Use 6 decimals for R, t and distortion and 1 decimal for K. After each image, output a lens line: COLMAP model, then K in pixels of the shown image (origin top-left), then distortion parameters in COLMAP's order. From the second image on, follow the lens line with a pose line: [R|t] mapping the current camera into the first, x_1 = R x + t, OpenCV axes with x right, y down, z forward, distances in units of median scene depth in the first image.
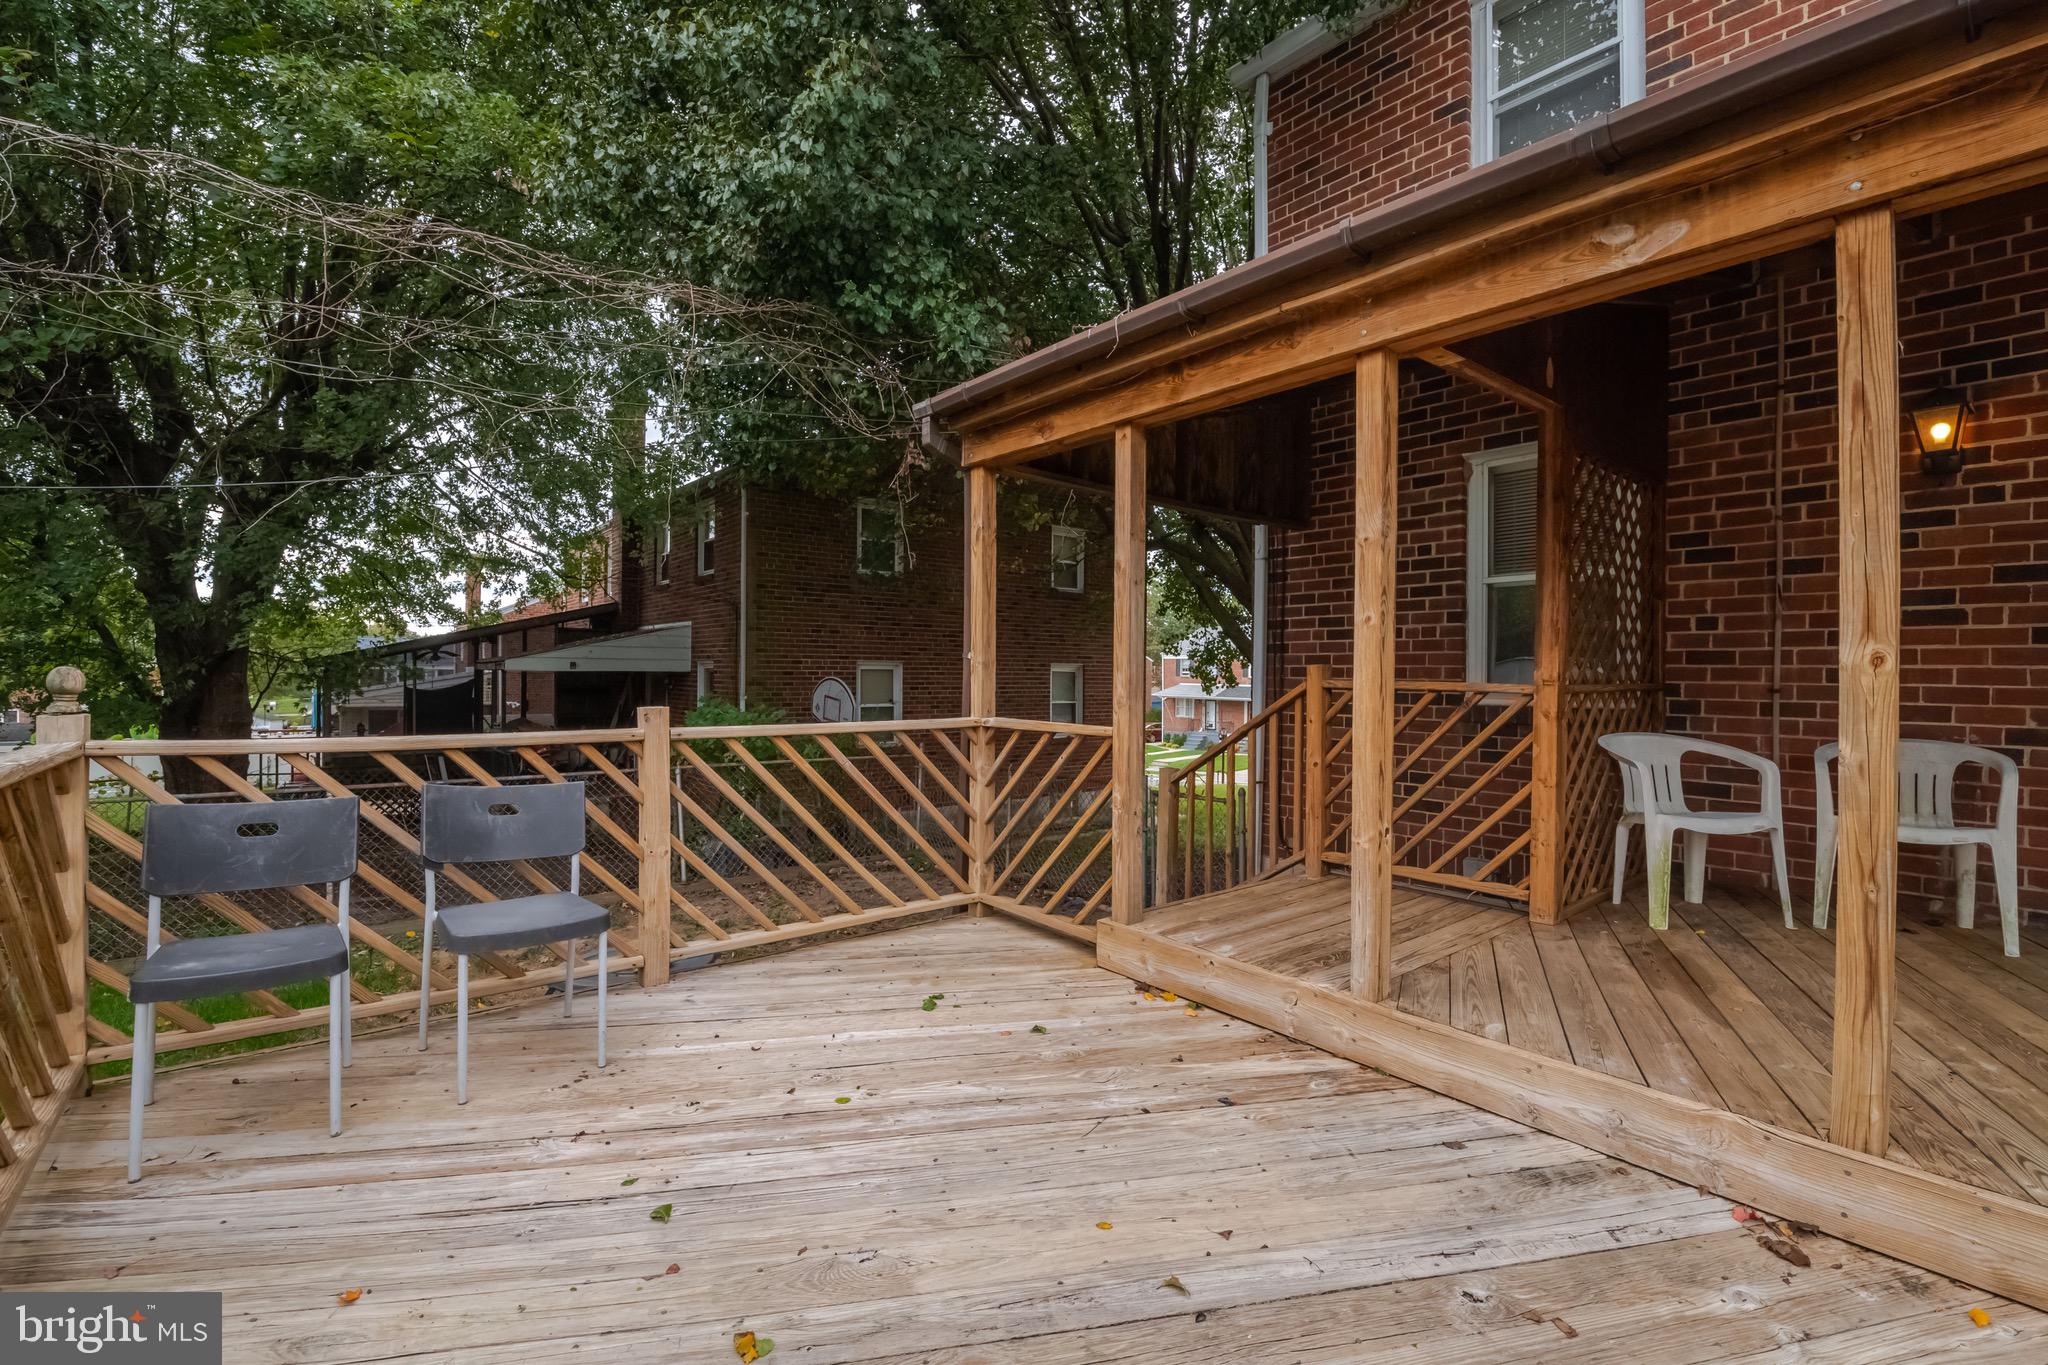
lens RADIAL K [[881.8, 0, 1027.1], [0, 881.8, 670.0], [0, 0, 1]] dist [-0.000821, -0.010593]
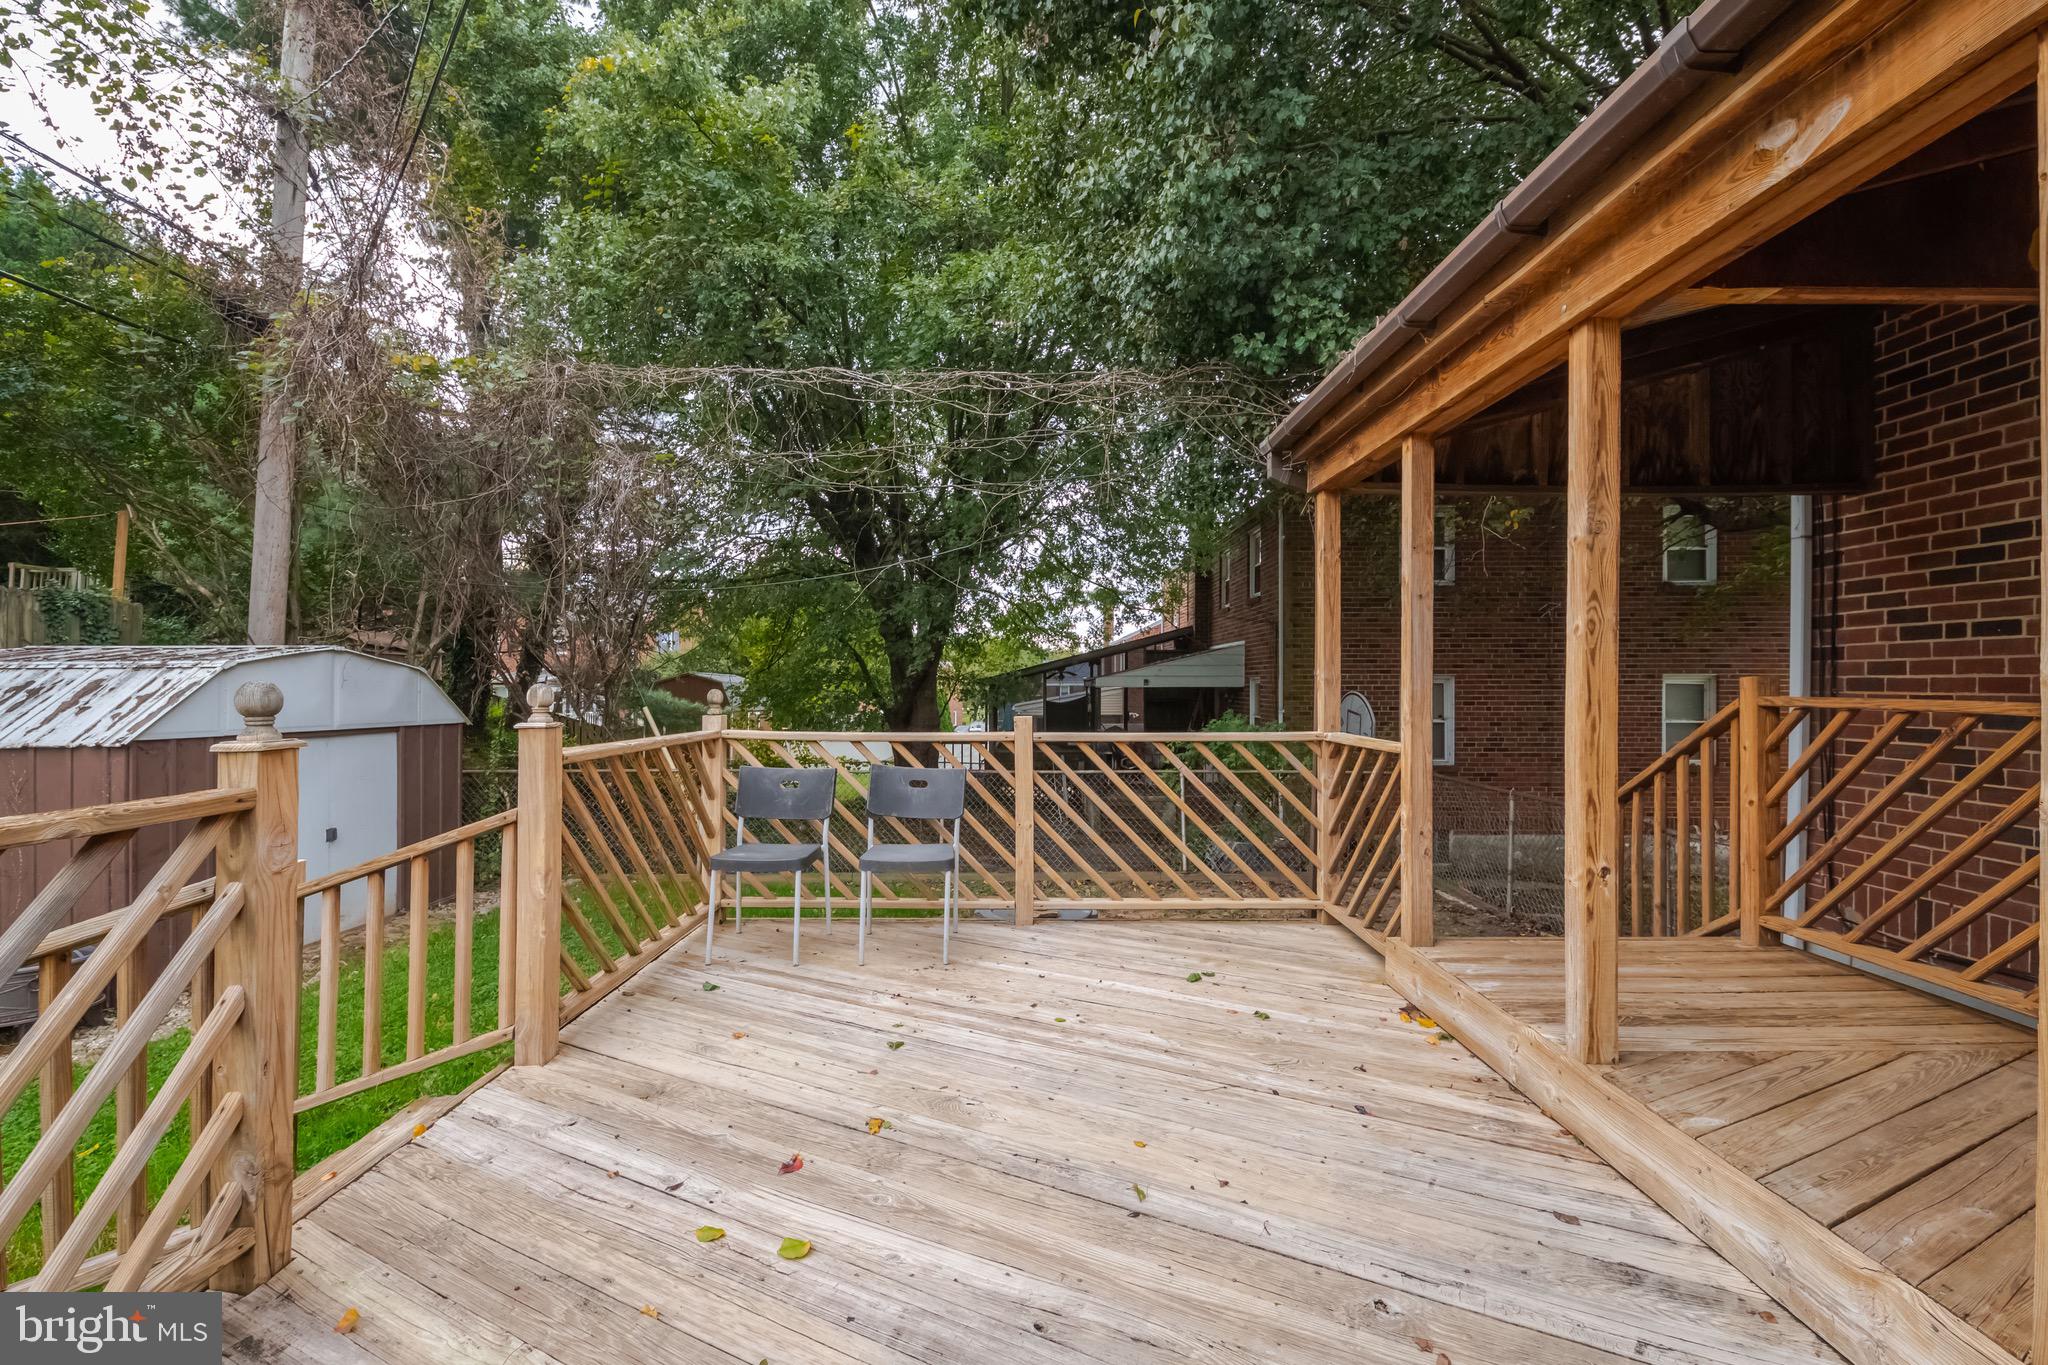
lens RADIAL K [[872.3, 0, 1031.9], [0, 872.3, 682.2], [0, 0, 1]] dist [0.010957, -0.008147]
pose [[0.779888, -0.009577, -0.625845, 0.386012], [0.008332, 0.999953, -0.004919, -0.003207], [0.625863, -0.001378, 0.779932, -0.021723]]
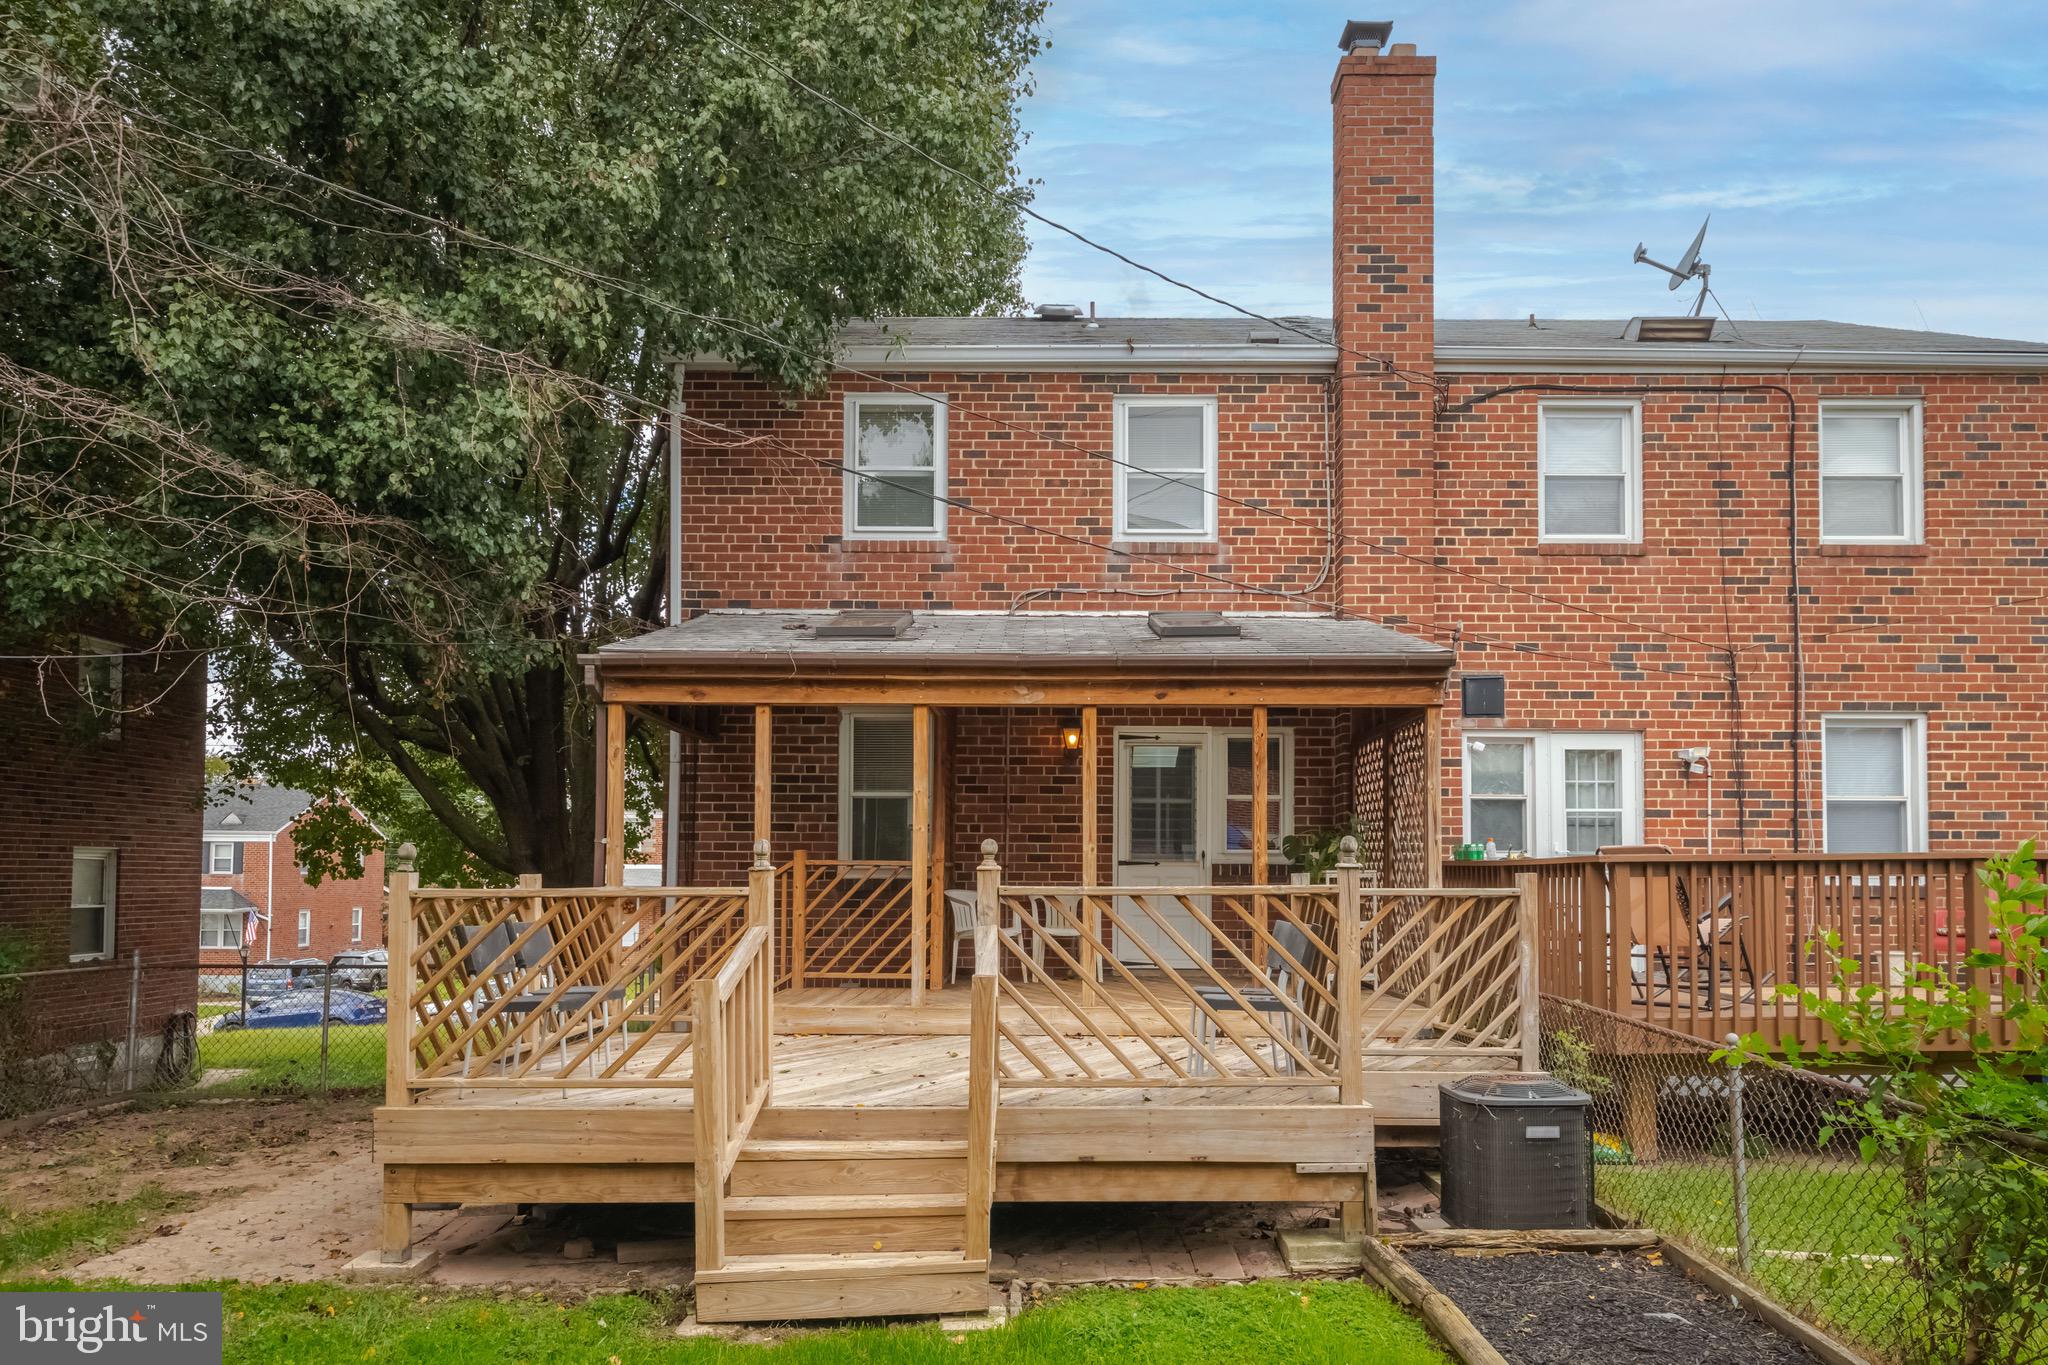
lens RADIAL K [[1425.1, 0, 1039.0], [0, 1425.1, 819.1], [0, 0, 1]] dist [0.027023, -0.002827]
pose [[0.638973, 0.025984, 0.768790, -1.616261], [-0.002928, 0.999504, -0.031349, 0.021372], [-0.769223, 0.017780, 0.638732, -1.112244]]
